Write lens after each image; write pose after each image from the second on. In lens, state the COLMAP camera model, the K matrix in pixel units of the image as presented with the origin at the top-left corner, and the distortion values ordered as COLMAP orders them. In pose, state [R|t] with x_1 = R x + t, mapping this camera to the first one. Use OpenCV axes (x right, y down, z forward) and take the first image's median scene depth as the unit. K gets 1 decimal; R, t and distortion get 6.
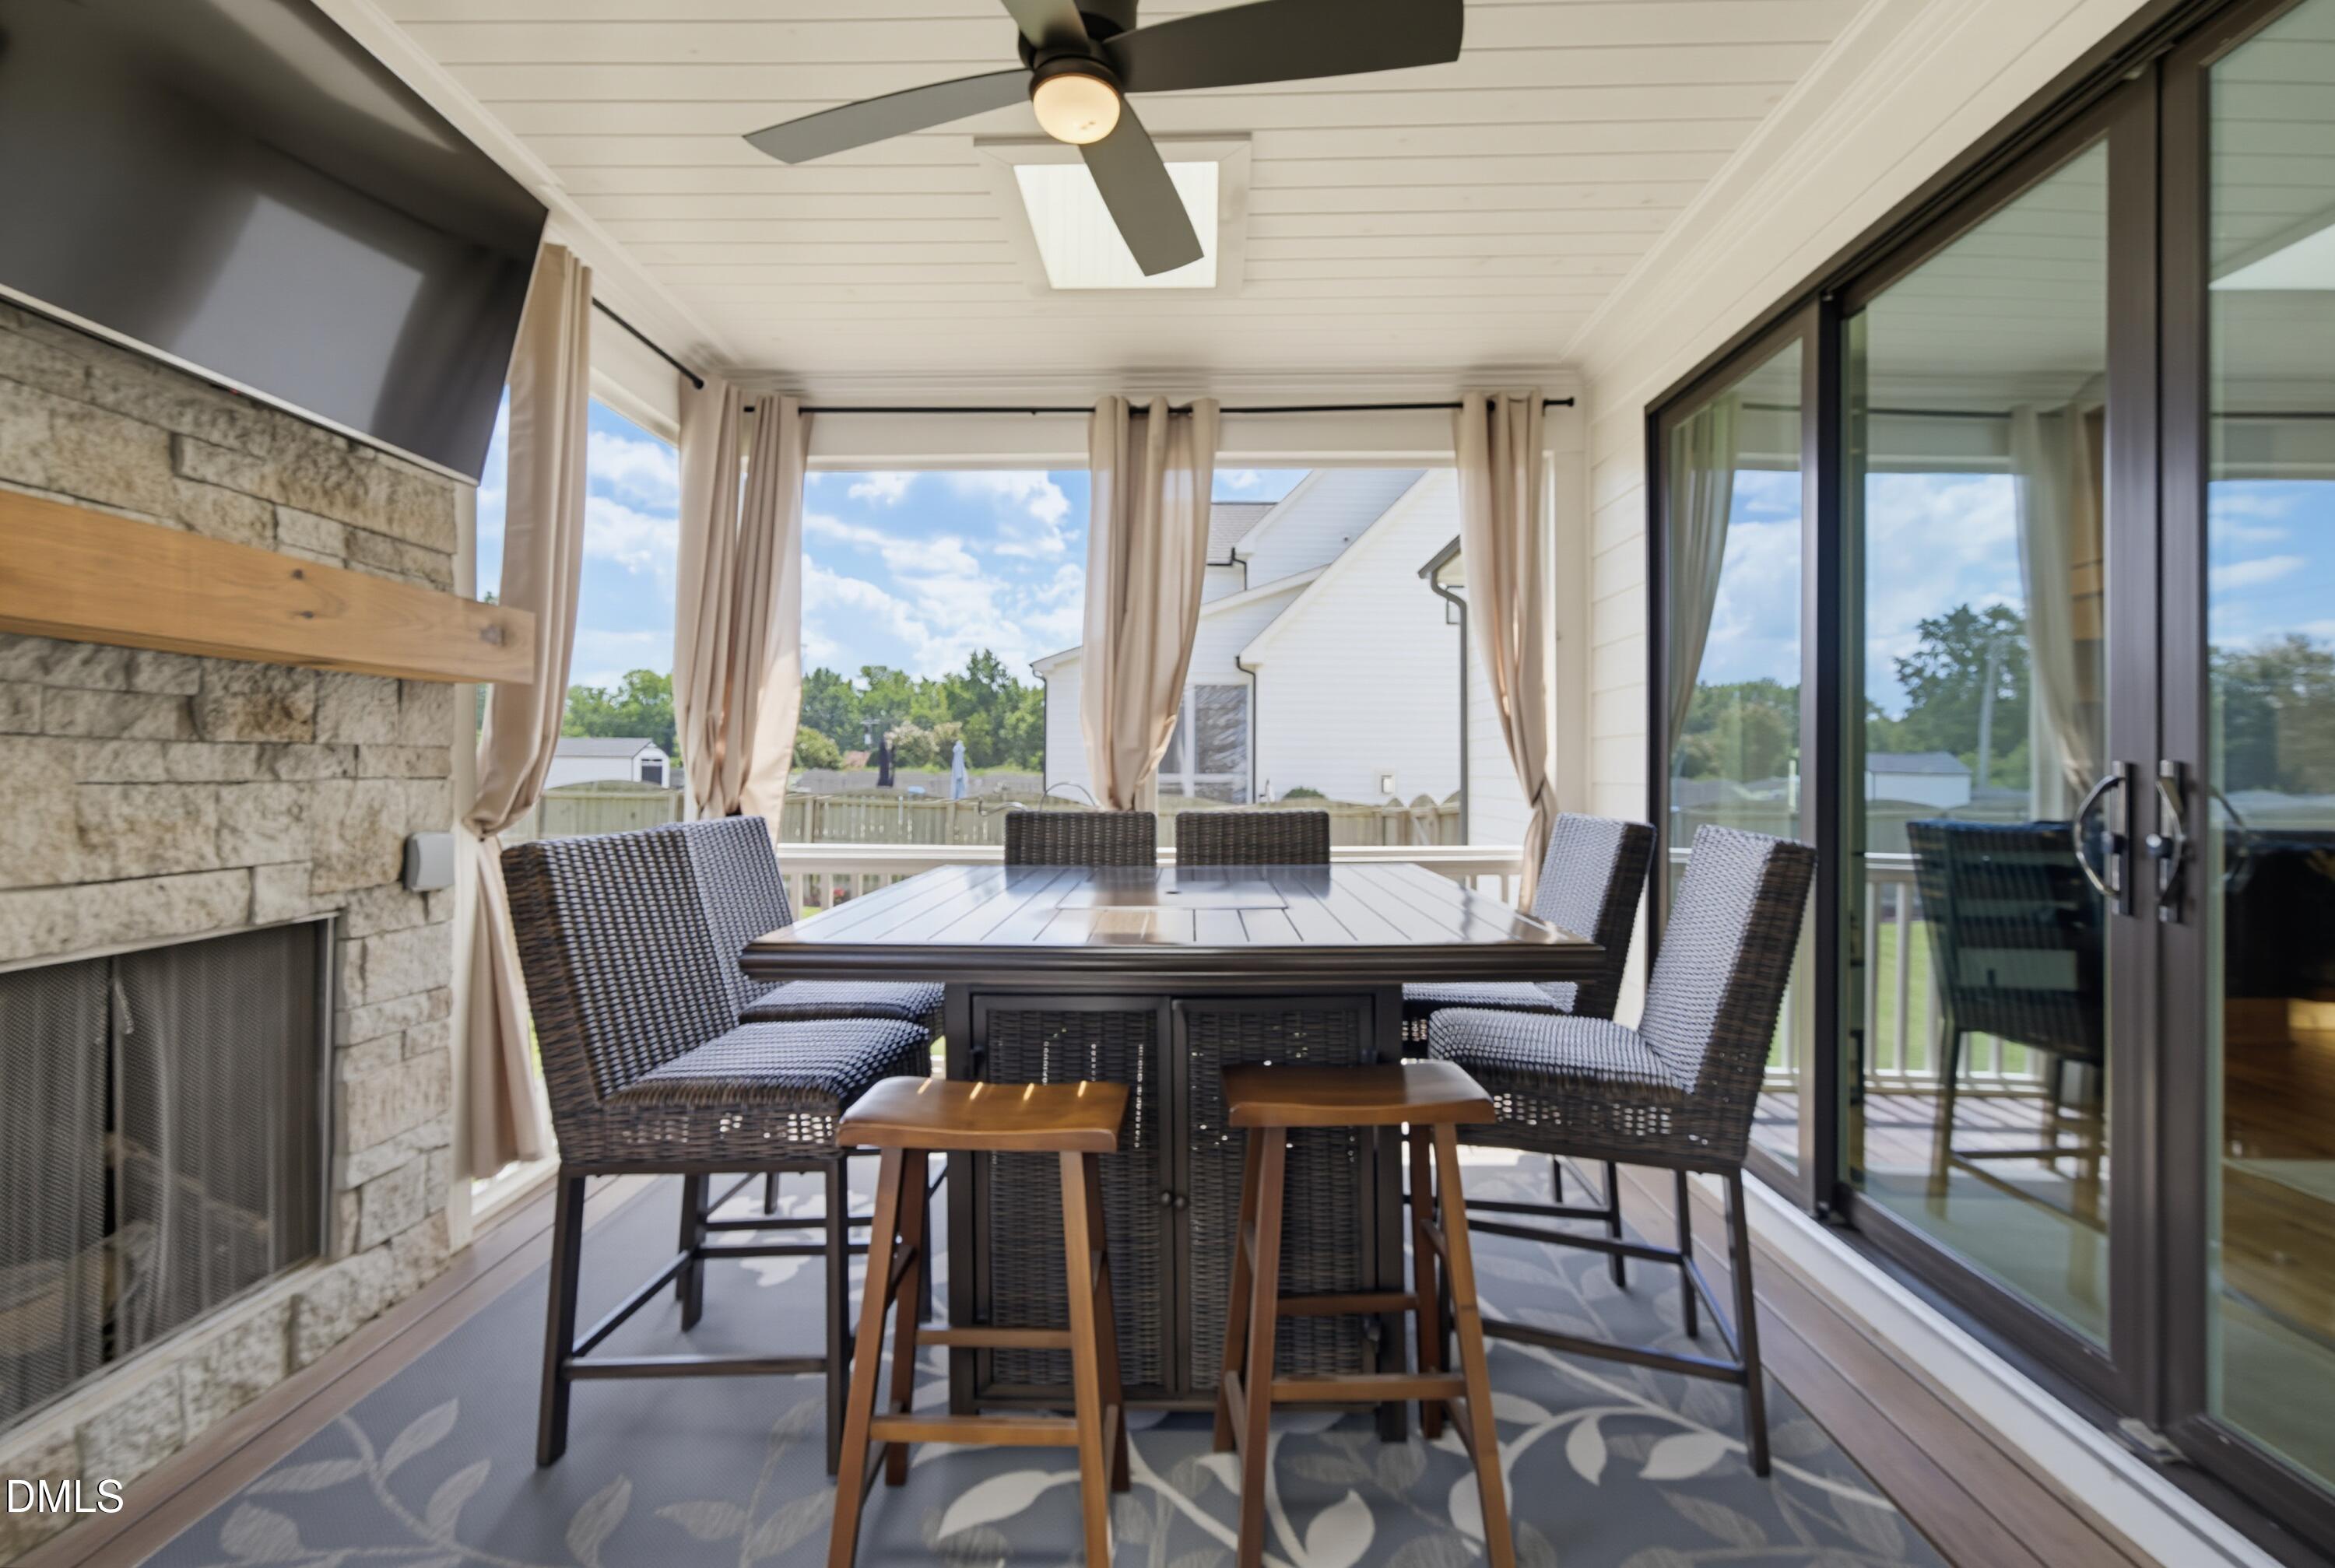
lens RADIAL K [[1039.6, 0, 1167.5], [0, 1039.6, 784.0], [0, 0, 1]] dist [-0.043643, 0.045422]
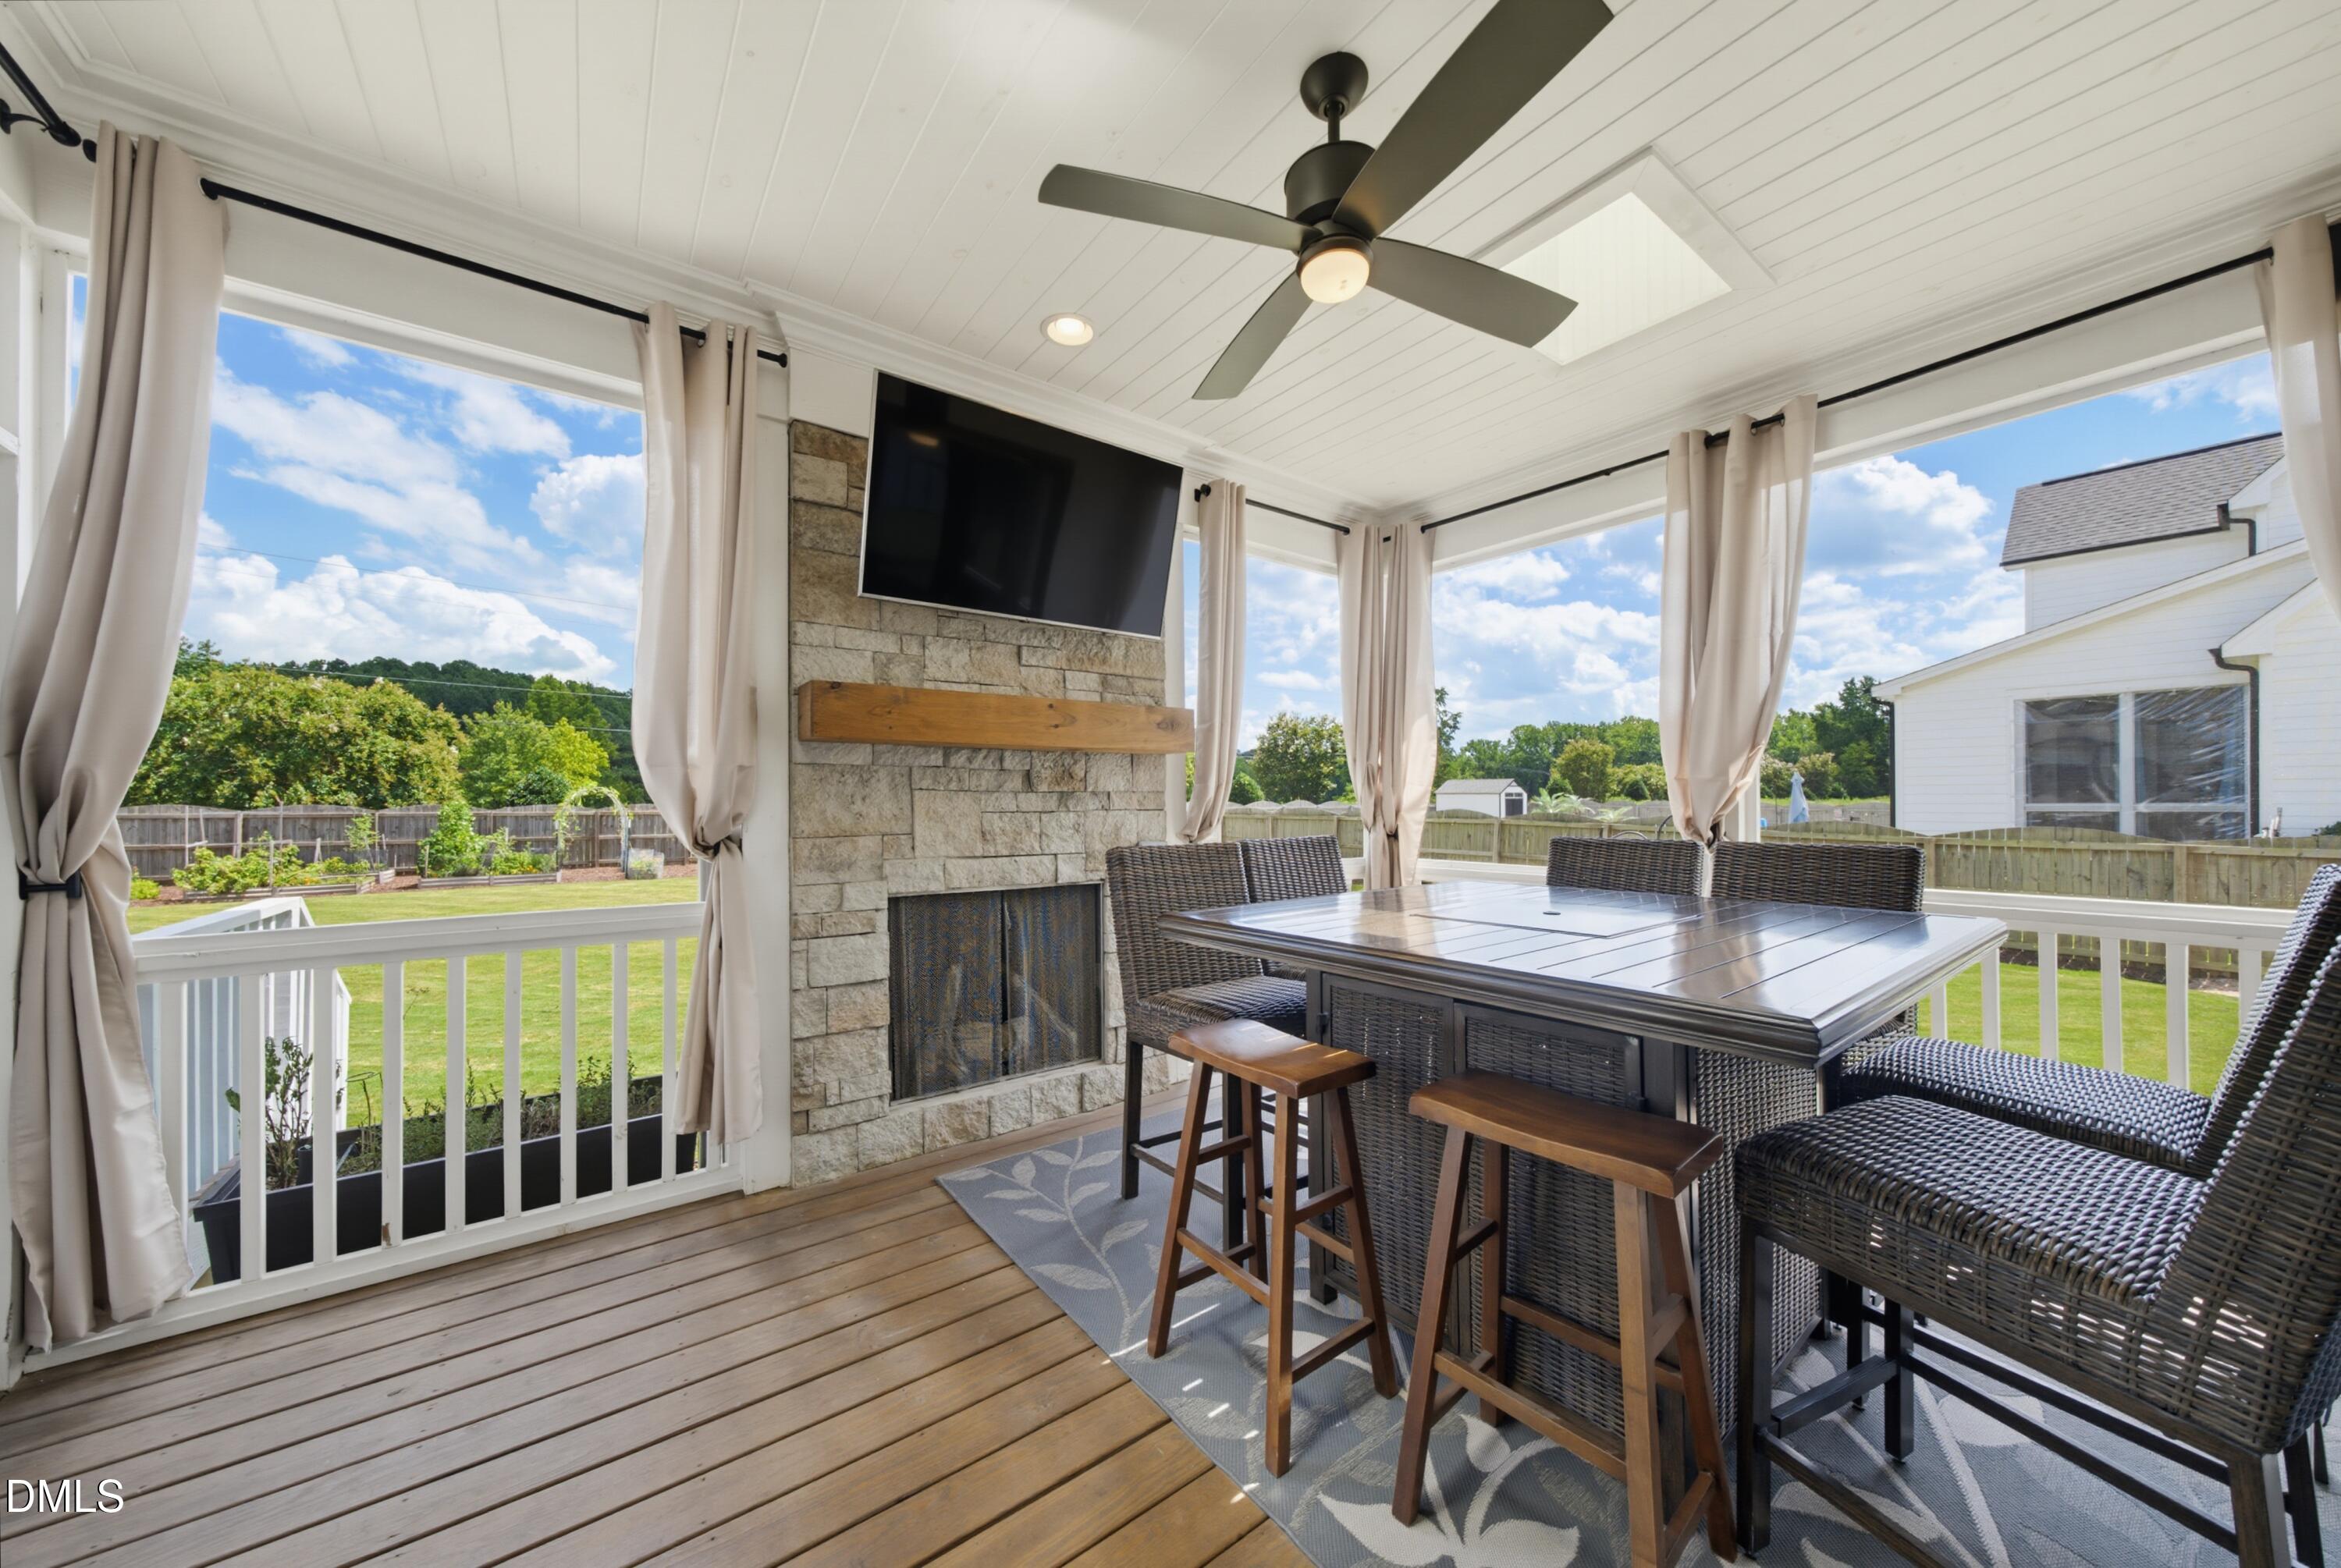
lens RADIAL K [[811.3, 0, 1177.0], [0, 811.3, 823.3], [0, 0, 1]] dist [0.000457, 0.000064]
pose [[0.628893, 0.012527, -0.777391, 0.287108], [-0.002582, 0.999898, 0.014024, -0.001192], [0.777488, -0.006813, 0.628861, 0.118689]]
